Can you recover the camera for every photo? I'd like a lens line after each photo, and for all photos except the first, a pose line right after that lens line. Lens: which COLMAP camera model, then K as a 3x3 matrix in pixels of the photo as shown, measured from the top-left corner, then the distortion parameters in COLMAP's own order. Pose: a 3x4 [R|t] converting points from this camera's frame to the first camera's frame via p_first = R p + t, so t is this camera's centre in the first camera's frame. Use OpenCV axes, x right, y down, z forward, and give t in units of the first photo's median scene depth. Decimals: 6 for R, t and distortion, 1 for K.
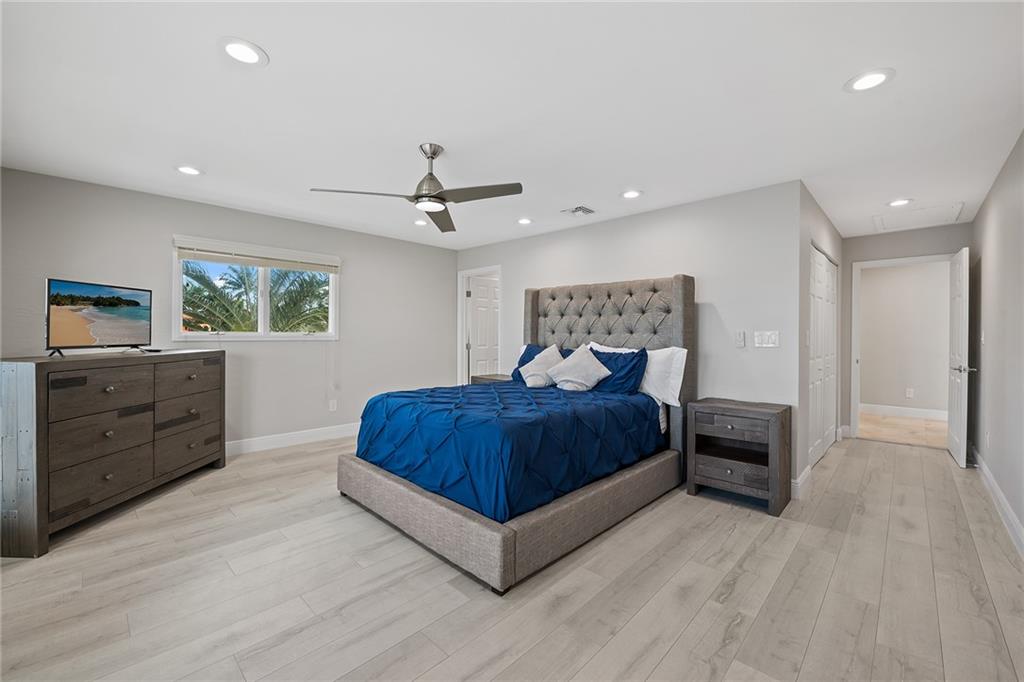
lens RADIAL K [[442.2, 0, 515.8], [0, 442.2, 334.5], [0, 0, 1]] dist [-0.016541, -0.000005]
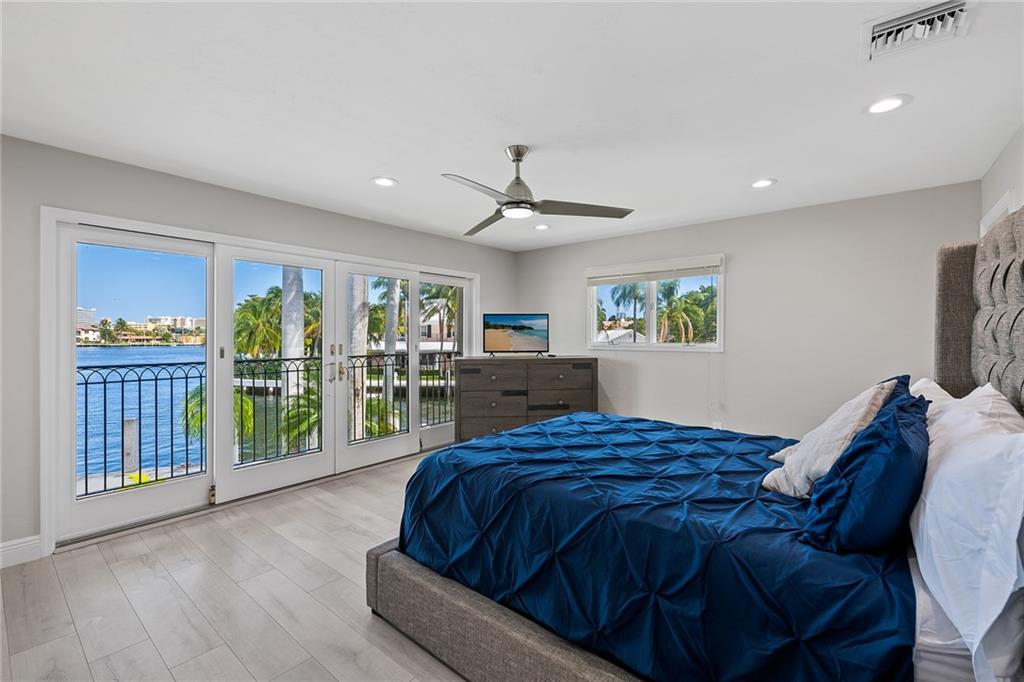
lens RADIAL K [[448.0, 0, 516.3], [0, 448.0, 337.5], [0, 0, 1]] dist [0.001026, -0.000075]
pose [[0.052966, 0.001680, -0.998595, 0.688166], [-0.001367, 0.999998, 0.001610, -0.027394], [0.998595, 0.001280, 0.052968, 0.867057]]
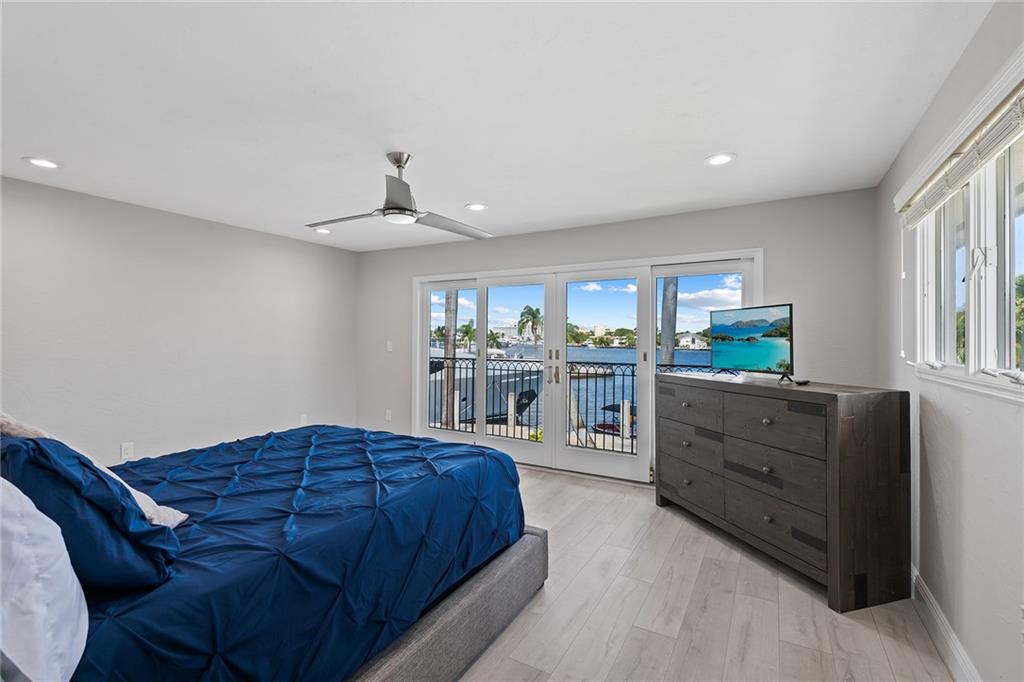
lens RADIAL K [[428.4, 0, 494.8], [0, 428.4, 341.2], [0, 0, 1]] dist [-0.000230, -0.000088]
pose [[-0.972494, -0.006591, -0.232833, -0.161540], [-0.007352, 0.999970, 0.002402, -0.034161], [0.232810, 0.004048, -0.972514, 1.720049]]
